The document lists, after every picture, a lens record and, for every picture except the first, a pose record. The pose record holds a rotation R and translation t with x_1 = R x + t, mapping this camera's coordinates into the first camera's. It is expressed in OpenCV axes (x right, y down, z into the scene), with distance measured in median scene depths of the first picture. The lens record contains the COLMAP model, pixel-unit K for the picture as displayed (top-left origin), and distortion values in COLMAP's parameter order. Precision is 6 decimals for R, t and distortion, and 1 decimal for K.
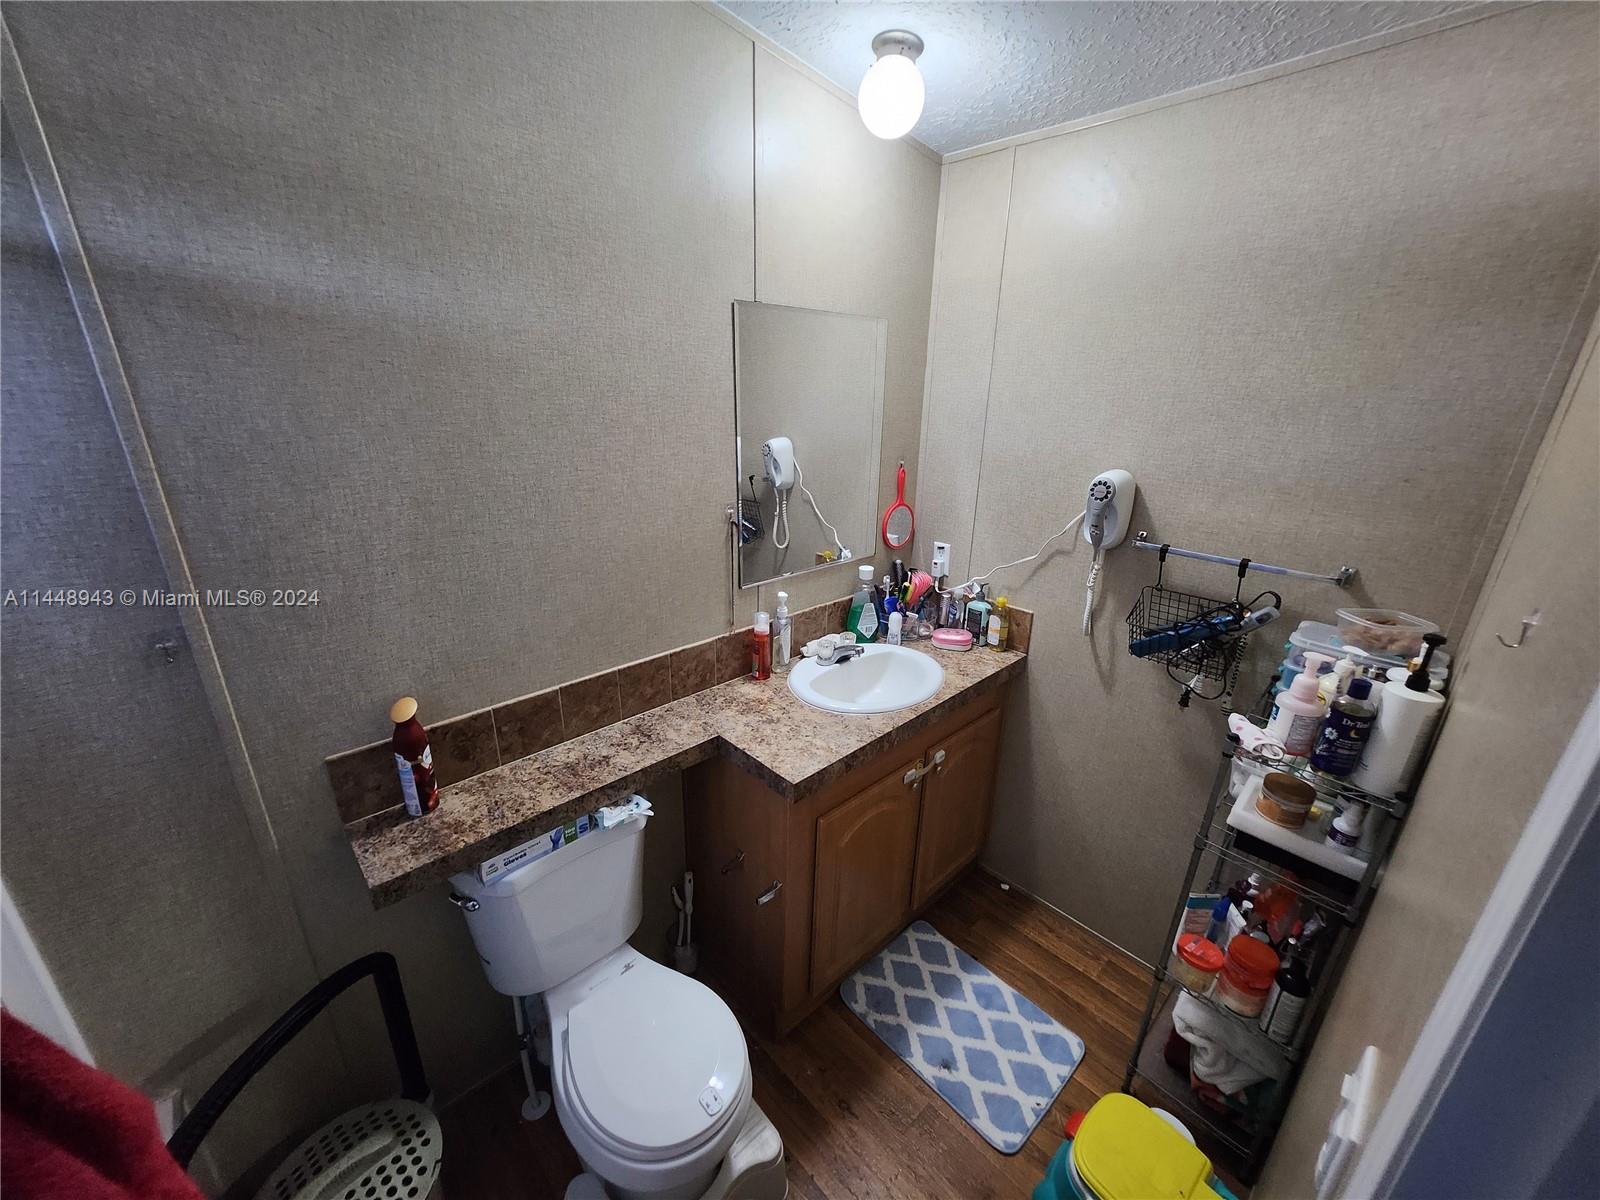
lens RADIAL K [[630.9, 0, 804.6], [0, 630.9, 606.1], [0, 0, 1]] dist [-0.006089, 0.002709]
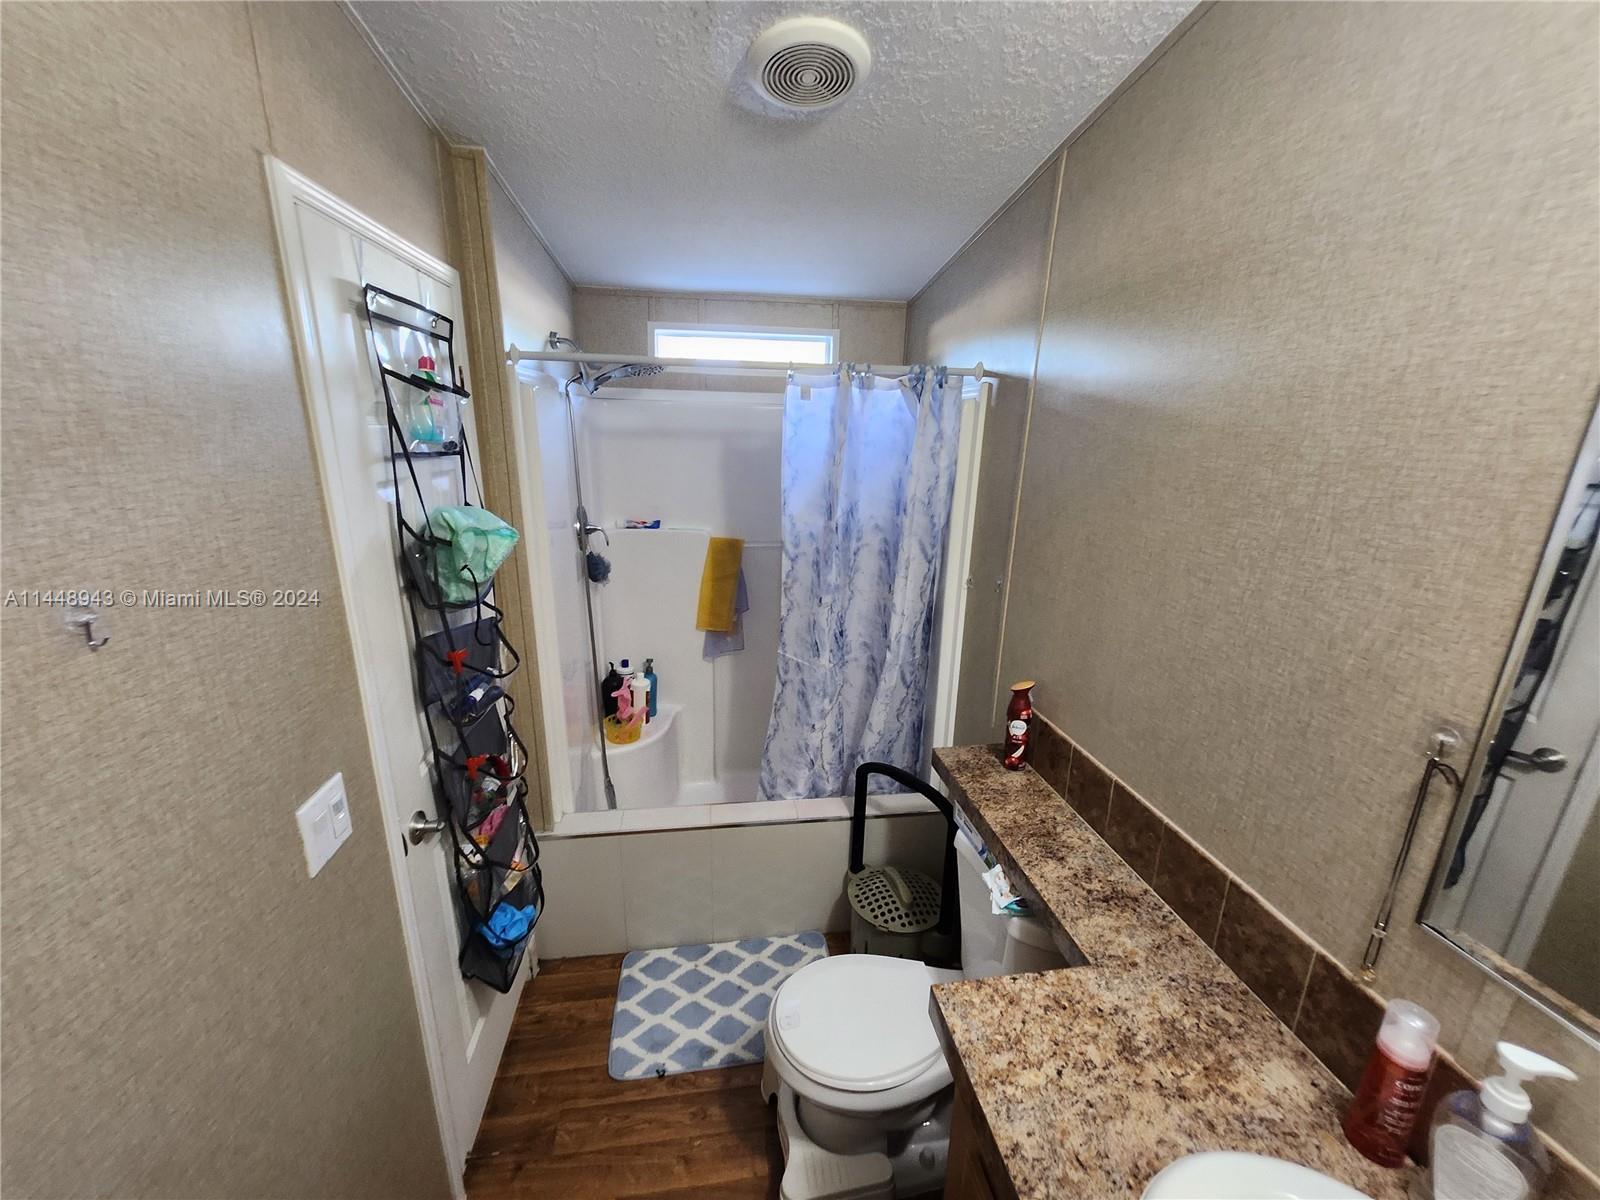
lens RADIAL K [[630.9, 0, 804.6], [0, 630.9, 606.1], [0, 0, 1]] dist [-0.006089, 0.002709]
pose [[-0.573354, 0.181952, -0.798848, 0.519616], [-0.308551, 0.855290, 0.416263, -0.311323], [0.758987, 0.485152, -0.434242, 0.942514]]
